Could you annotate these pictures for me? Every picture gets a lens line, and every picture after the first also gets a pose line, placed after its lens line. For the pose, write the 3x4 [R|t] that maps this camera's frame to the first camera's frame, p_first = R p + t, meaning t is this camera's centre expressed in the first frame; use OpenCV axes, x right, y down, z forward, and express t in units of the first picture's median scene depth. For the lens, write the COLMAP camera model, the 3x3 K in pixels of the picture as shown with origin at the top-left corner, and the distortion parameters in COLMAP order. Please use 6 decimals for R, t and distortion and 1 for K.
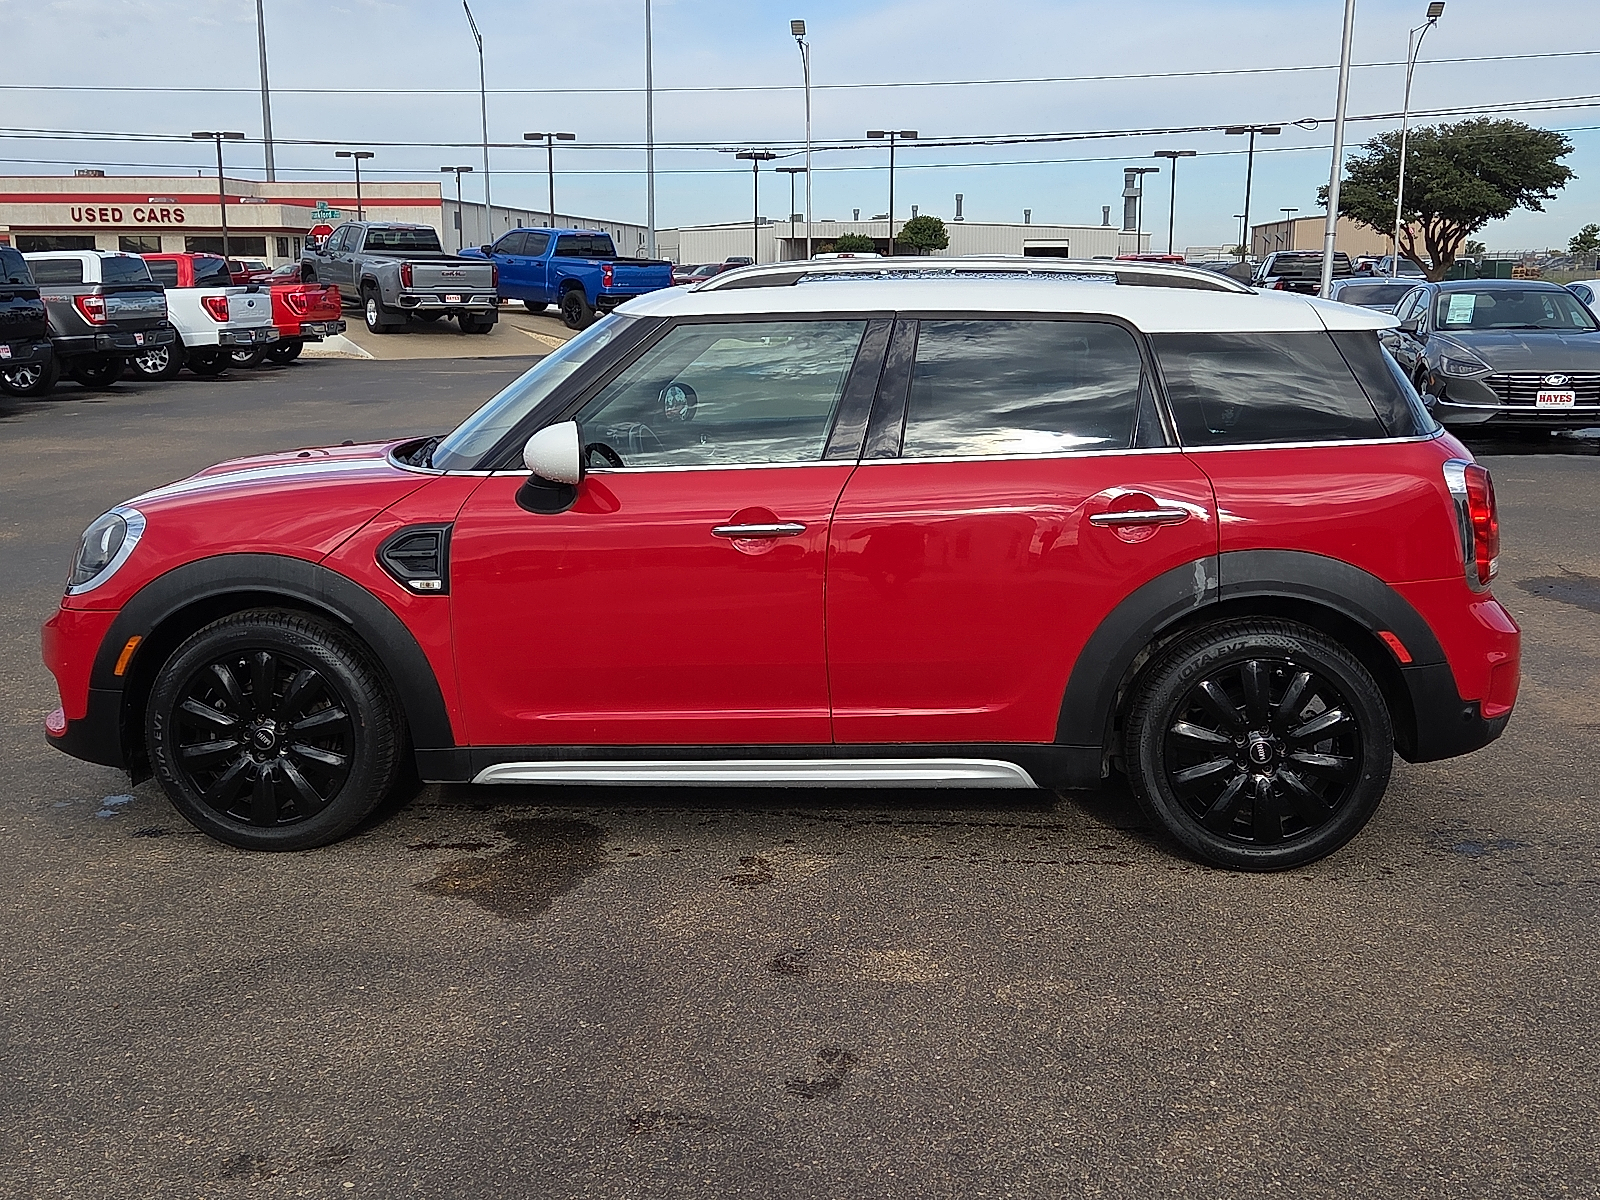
lens RADIAL K [[1728.3, 0, 882.1], [0, 1728.3, 591.0], [0, 0, 1]] dist [0.077696, -0.018668]
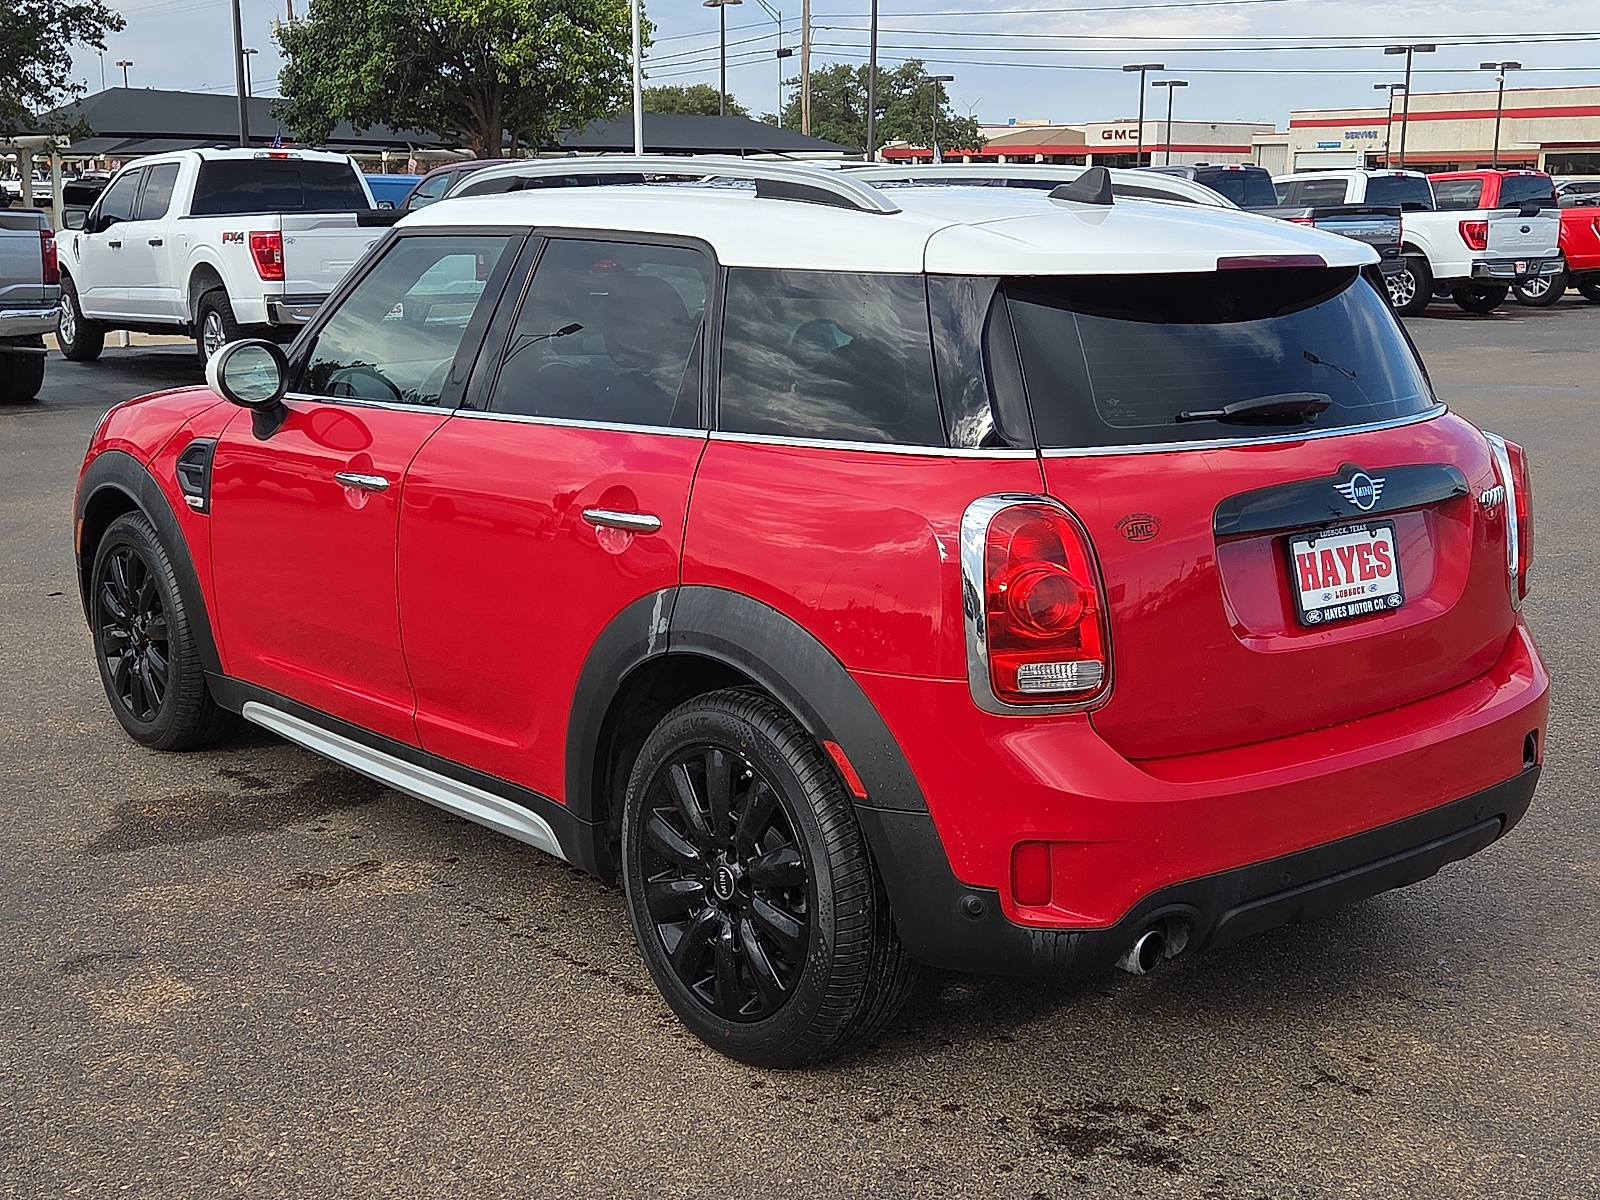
lens RADIAL K [[2019.7, 0, 800.0], [0, 2019.7, 600.0], [0, 0, 1]] dist [0.055325, 0.029486]
pose [[0.692696, 0.150854, -0.705276, 0.708380], [-0.139446, 0.987442, 0.074249, -0.073191], [0.707620, 0.046916, 0.705034, 0.408966]]
